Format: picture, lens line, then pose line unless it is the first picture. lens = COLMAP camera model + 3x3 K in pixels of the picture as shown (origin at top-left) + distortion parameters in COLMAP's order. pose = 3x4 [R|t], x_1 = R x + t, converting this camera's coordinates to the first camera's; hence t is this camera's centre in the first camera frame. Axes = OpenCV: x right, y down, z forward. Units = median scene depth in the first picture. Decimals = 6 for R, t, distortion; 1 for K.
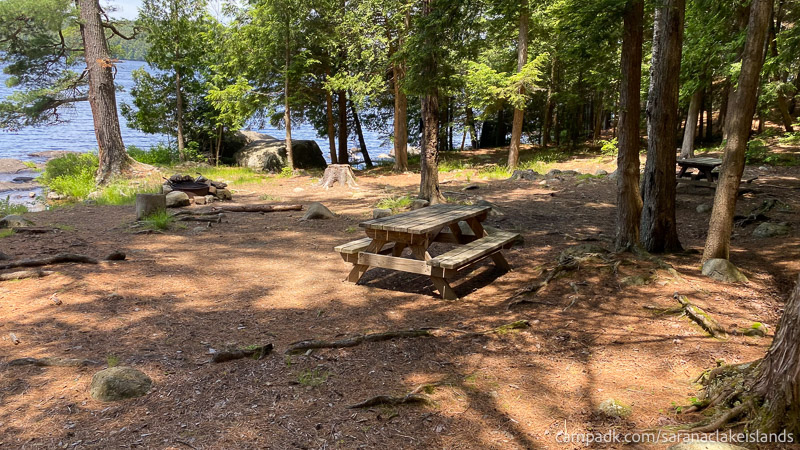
lens RADIAL K [[607.1, 0, 397.6], [0, 607.1, 212.5], [0, 0, 1]] dist [0.044657, -0.083393]
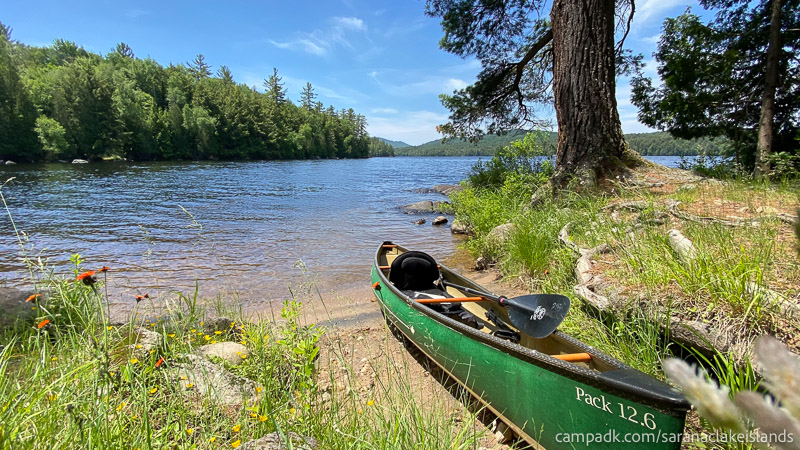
lens RADIAL K [[348.6, 0, 400.0], [0, 348.6, 225.0], [0, 0, 1]] dist [0.019373, -0.018403]
pose [[0.520175, 0.097856, -0.848435, -0.502335], [-0.148510, 0.988644, 0.022976, -0.040067], [0.841049, 0.114050, 0.528800, 1.193785]]
